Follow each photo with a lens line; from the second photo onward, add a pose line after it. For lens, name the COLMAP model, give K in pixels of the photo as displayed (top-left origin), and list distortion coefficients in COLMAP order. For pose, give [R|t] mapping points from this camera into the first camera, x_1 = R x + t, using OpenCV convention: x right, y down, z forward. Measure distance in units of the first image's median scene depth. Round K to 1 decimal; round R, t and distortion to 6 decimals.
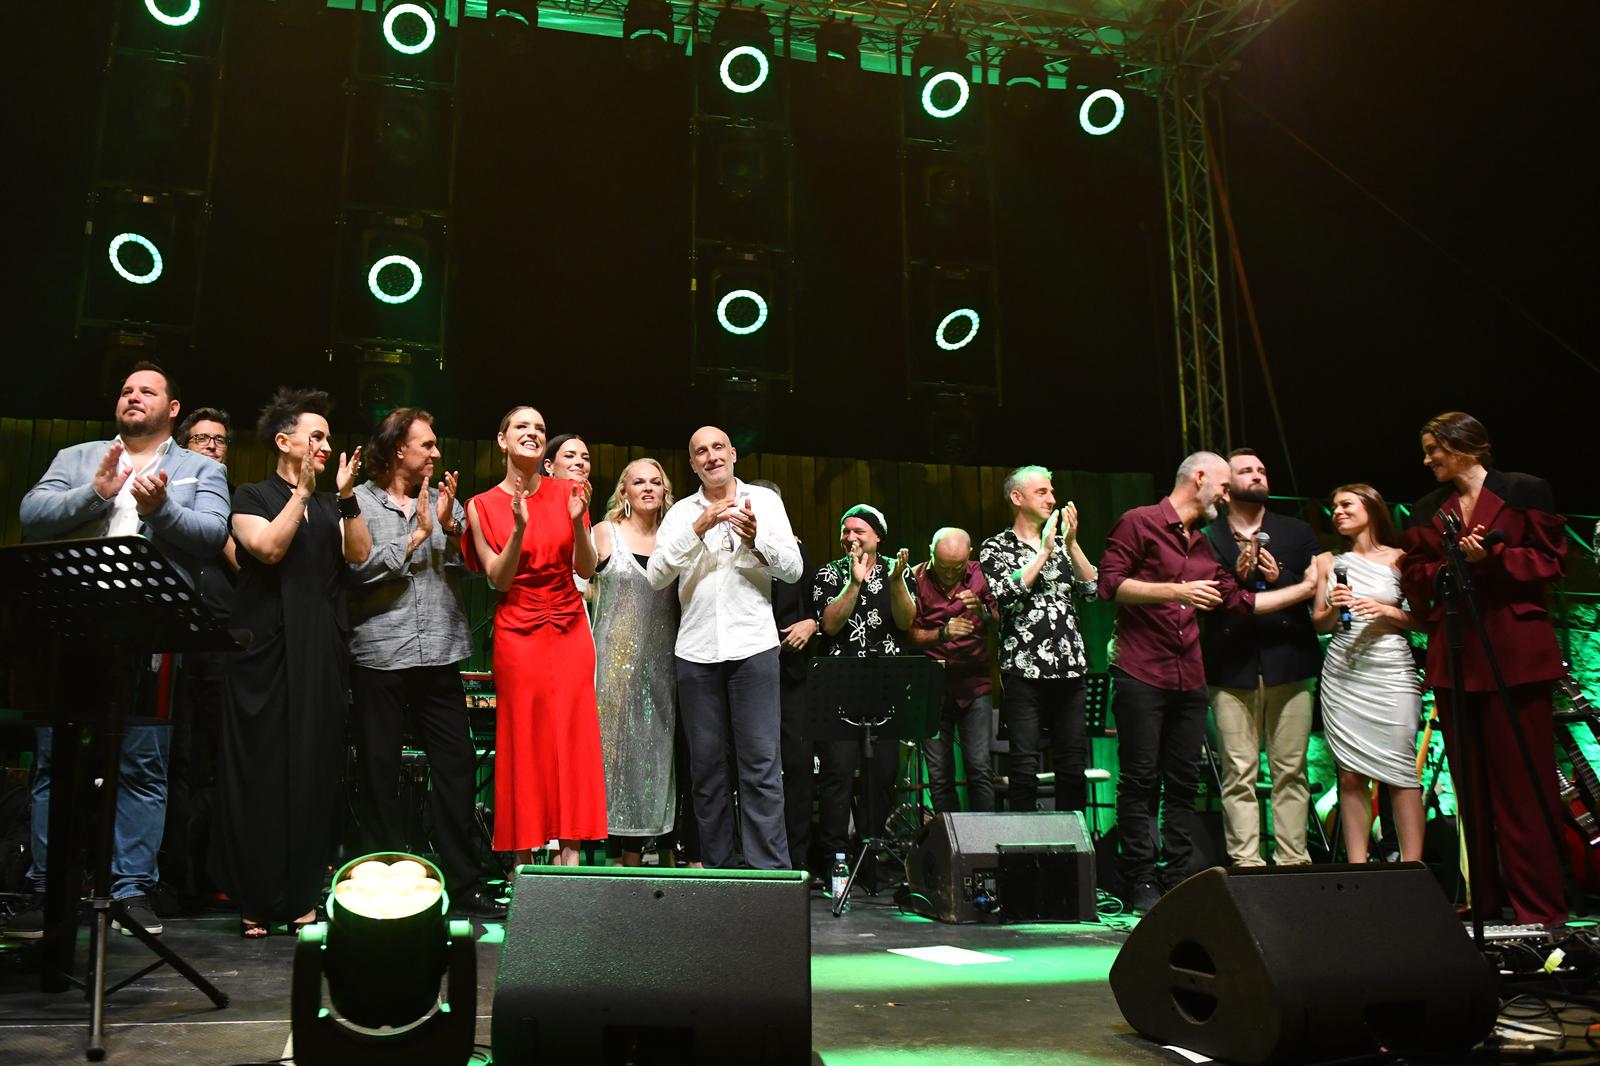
lens RADIAL K [[1209.3, 0, 800.3], [0, 1209.3, 535.6], [0, 0, 1]] dist [-0.040665, 0.002447]
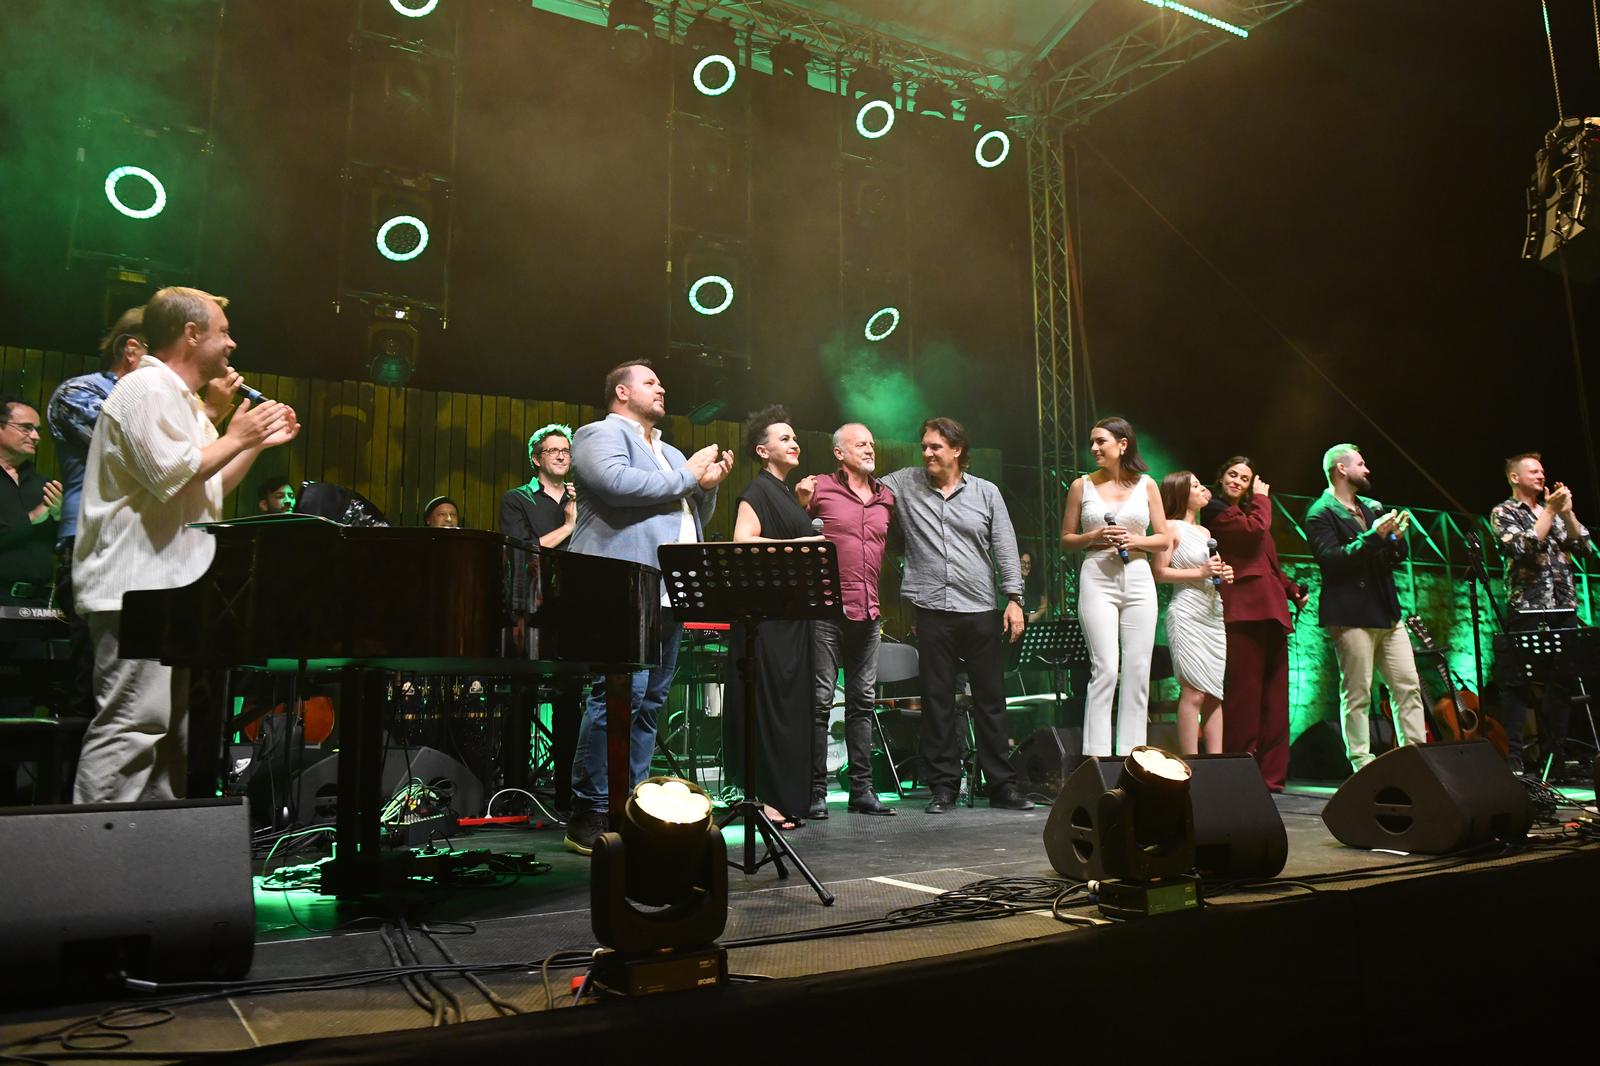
lens RADIAL K [[1170.5, 0, 799.0], [0, 1170.5, 534.2], [0, 0, 1]] dist [-0.035184, -0.001378]
pose [[0.952661, 0.022266, 0.303217, -0.281507], [-0.037947, 0.998224, 0.045922, -0.014457], [-0.301656, -0.055254, 0.951814, -0.072792]]
